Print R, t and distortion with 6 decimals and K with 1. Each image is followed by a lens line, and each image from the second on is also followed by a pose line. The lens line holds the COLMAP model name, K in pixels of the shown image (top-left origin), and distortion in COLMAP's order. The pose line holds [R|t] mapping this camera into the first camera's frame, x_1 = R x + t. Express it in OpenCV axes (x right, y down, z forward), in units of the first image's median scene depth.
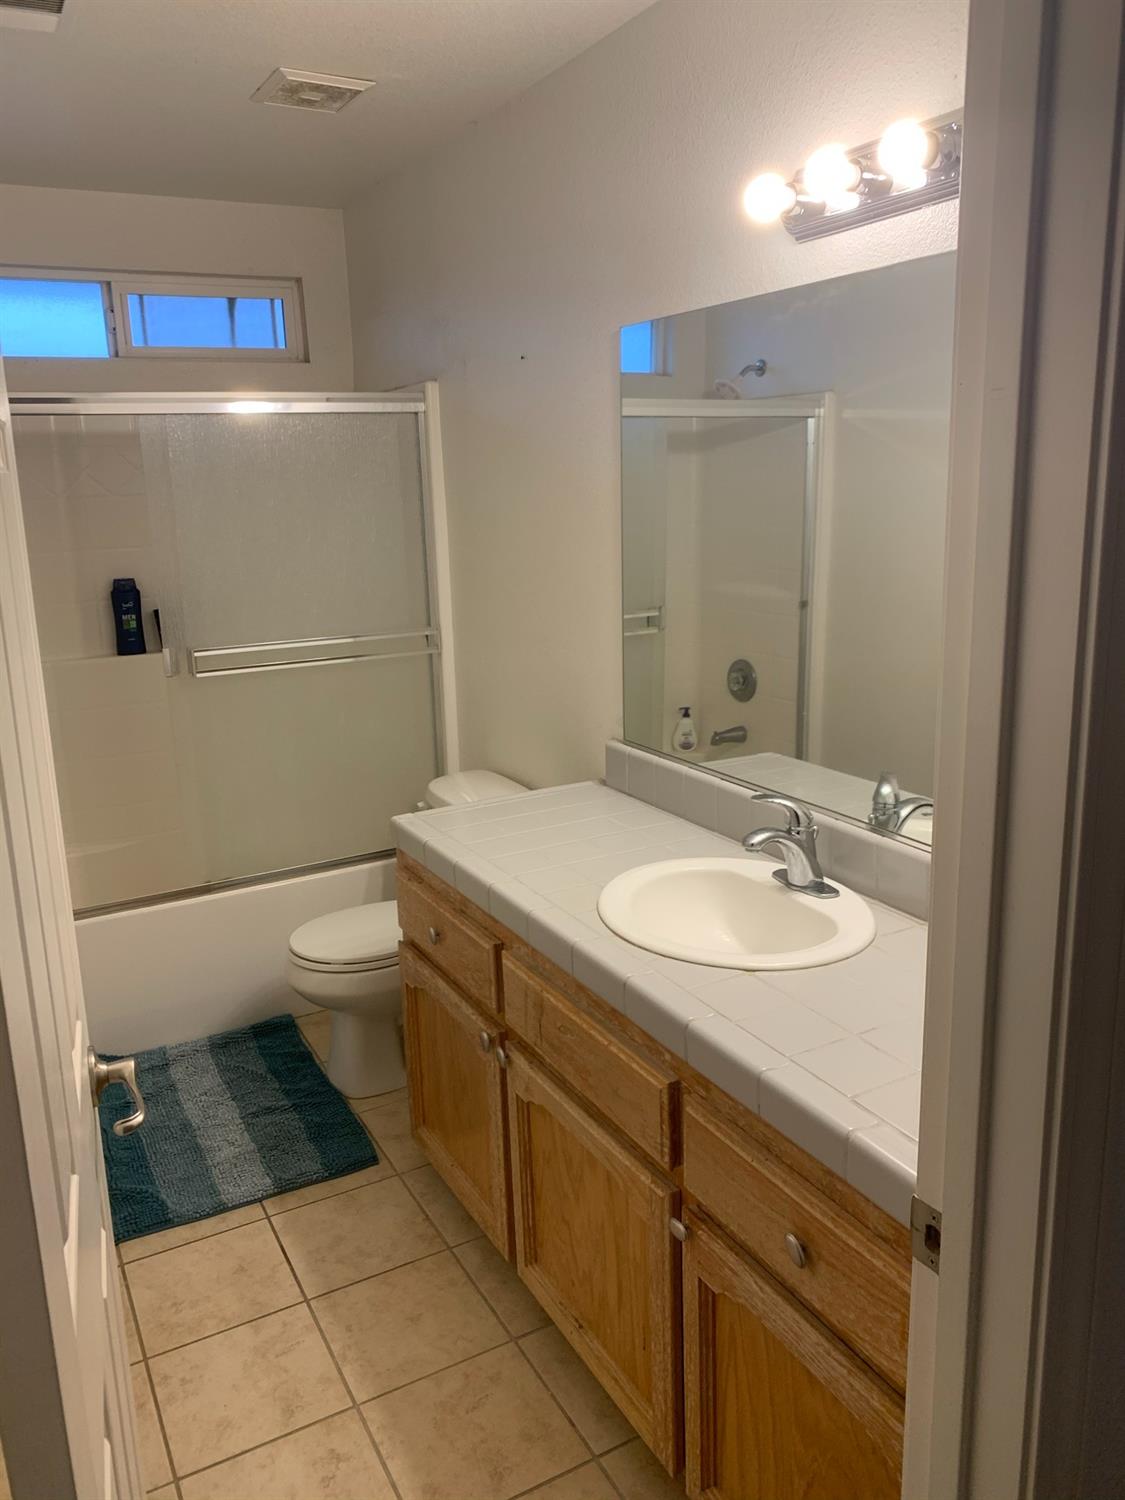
lens RADIAL K [[1130.7, 0, 557.9], [0, 1130.7, 753.6], [0, 0, 1]] dist [0.051310, -0.046888]
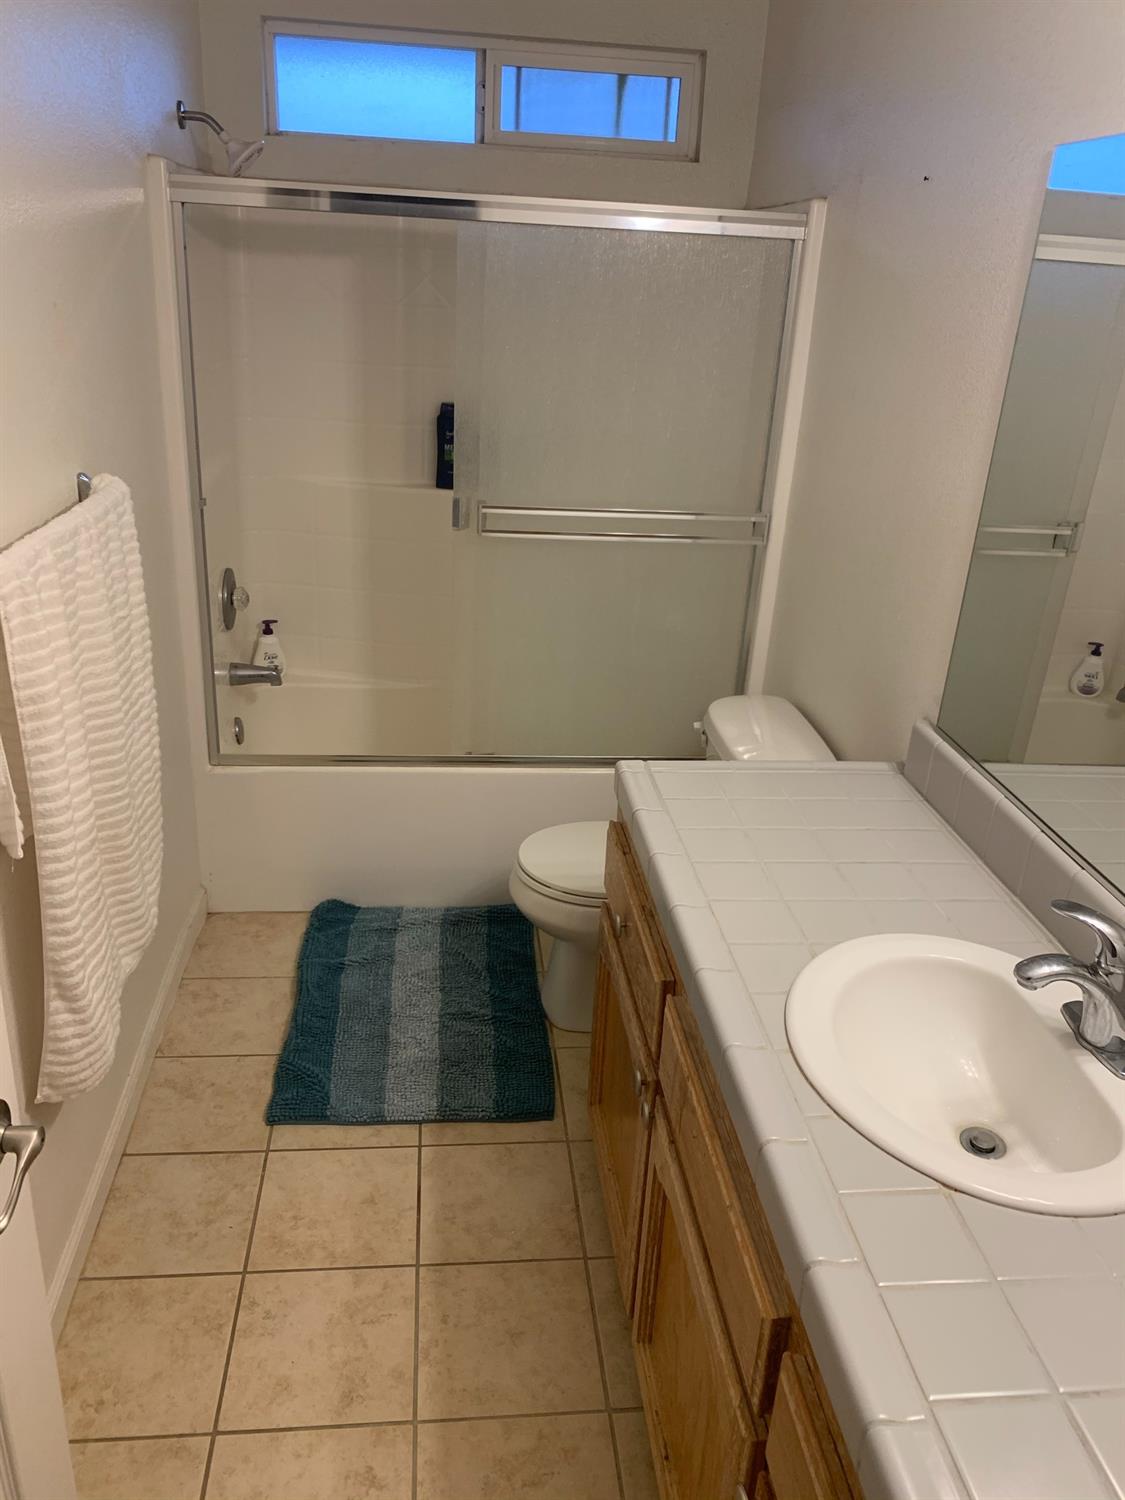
lens RADIAL K [[1130.7, 0, 572.0], [0, 1130.7, 745.2], [0, 0, 1]] dist [0.051310, -0.046888]
pose [[0.921686, 0.224900, -0.316091, 0.071941], [-0.173576, 0.967773, 0.182448, -0.090223], [0.346937, -0.113294, 0.931020, 0.194996]]
